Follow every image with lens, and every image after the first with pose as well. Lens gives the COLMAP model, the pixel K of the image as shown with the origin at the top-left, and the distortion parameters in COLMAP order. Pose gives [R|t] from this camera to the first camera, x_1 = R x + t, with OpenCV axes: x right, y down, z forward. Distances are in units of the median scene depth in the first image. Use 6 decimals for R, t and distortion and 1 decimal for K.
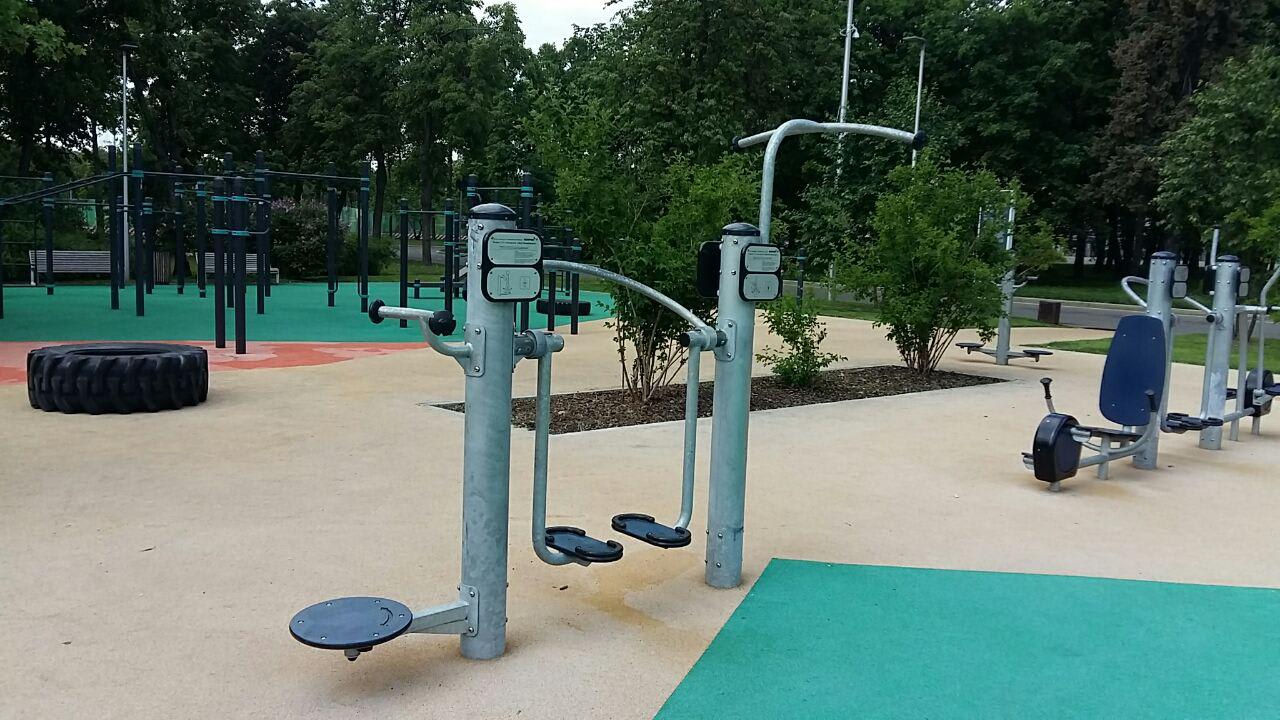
lens RADIAL K [[1018.7, 0, 640.0], [0, 1018.7, 360.0], [0, 0, 1]] dist [0.002208, -0.004058]
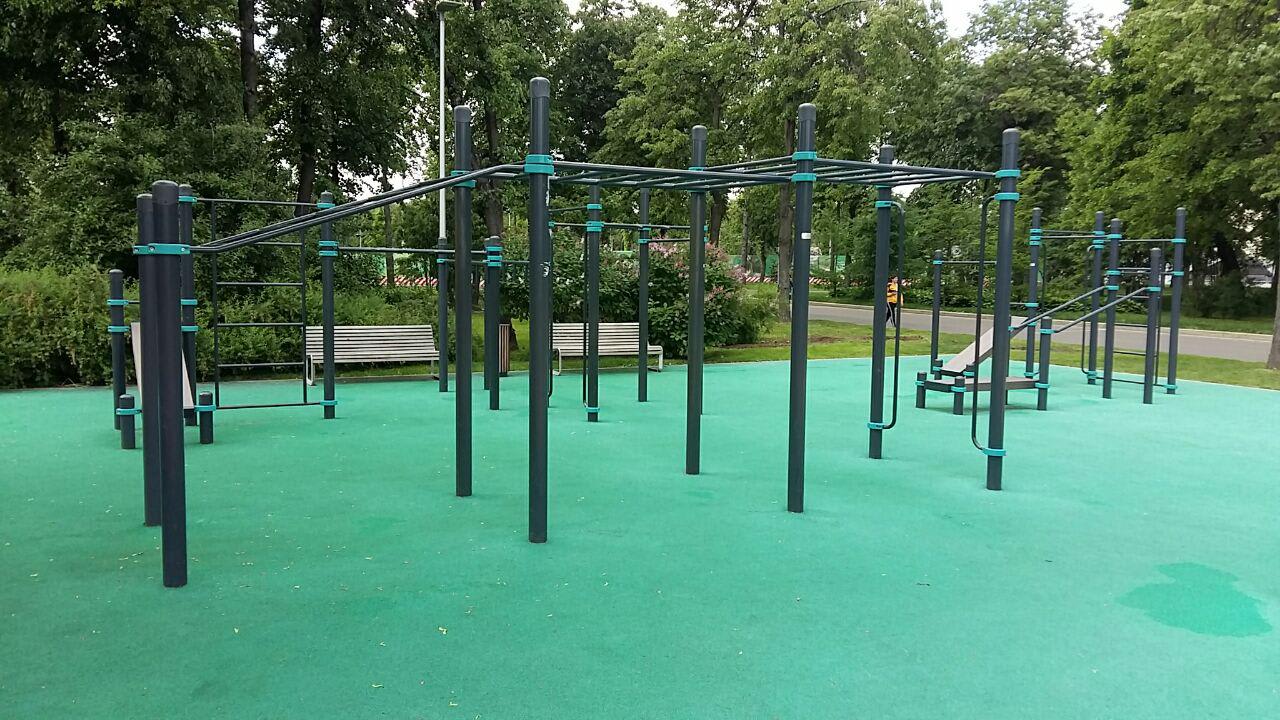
lens RADIAL K [[972.7, 0, 640.0], [0, 972.7, 360.0], [0, 0, 1]] dist [0.081064, -0.000496]
pose [[0.974125, 0.002140, -0.225998, -0.159739], [-0.009746, 0.999423, -0.032542, -0.042242], [0.225798, 0.033903, 0.973584, 0.281513]]
